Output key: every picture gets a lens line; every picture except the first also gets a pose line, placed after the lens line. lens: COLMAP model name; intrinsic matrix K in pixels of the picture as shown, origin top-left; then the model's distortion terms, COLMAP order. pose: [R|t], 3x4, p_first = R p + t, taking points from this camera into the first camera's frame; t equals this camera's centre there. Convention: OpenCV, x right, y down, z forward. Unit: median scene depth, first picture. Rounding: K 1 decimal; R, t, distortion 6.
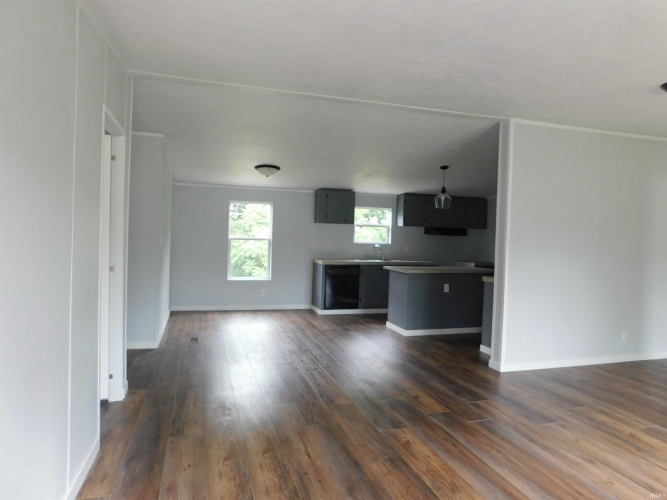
lens RADIAL K [[438.5, 0, 333.0], [0, 438.5, 248.3], [0, 0, 1]] dist [-0.076269, 0.060704]
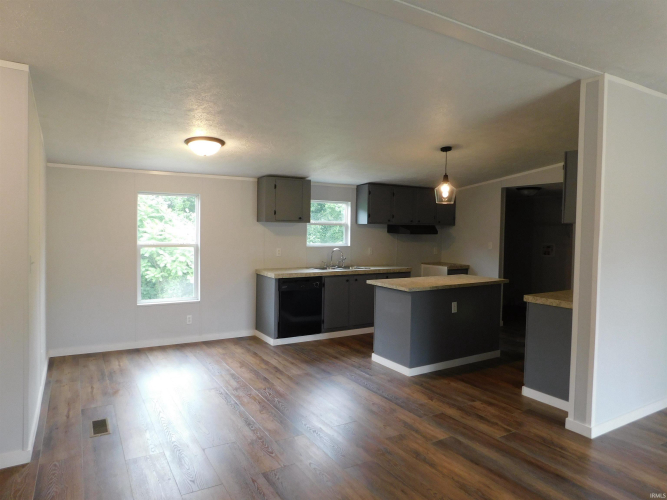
lens RADIAL K [[438.5, 0, 333.0], [0, 438.5, 248.3], [0, 0, 1]] dist [-0.076269, 0.060704]
pose [[0.969680, -0.026661, 0.242919, -0.107461], [0.021832, 0.999507, 0.022550, -0.028138], [-0.243400, -0.016563, 0.969785, 0.262129]]
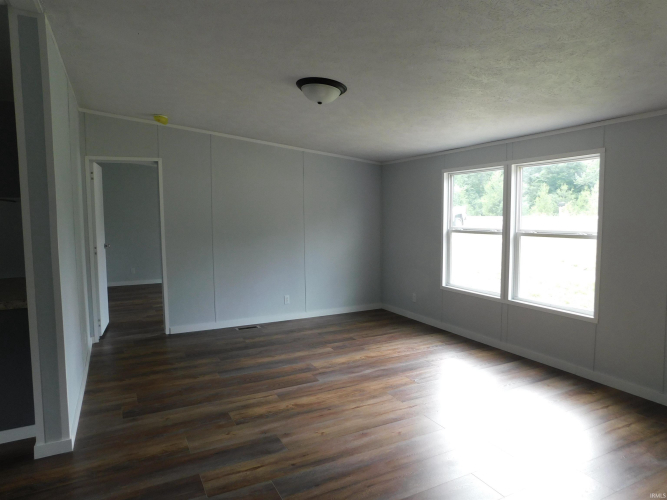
lens RADIAL K [[438.5, 0, 333.0], [0, 438.5, 248.3], [0, 0, 1]] dist [-0.076269, 0.060704]
pose [[-0.174095, -0.104726, 0.979144, -0.136696], [0.031895, 0.993207, 0.111902, -0.028705], [-0.984212, 0.050712, -0.169572, 0.441095]]
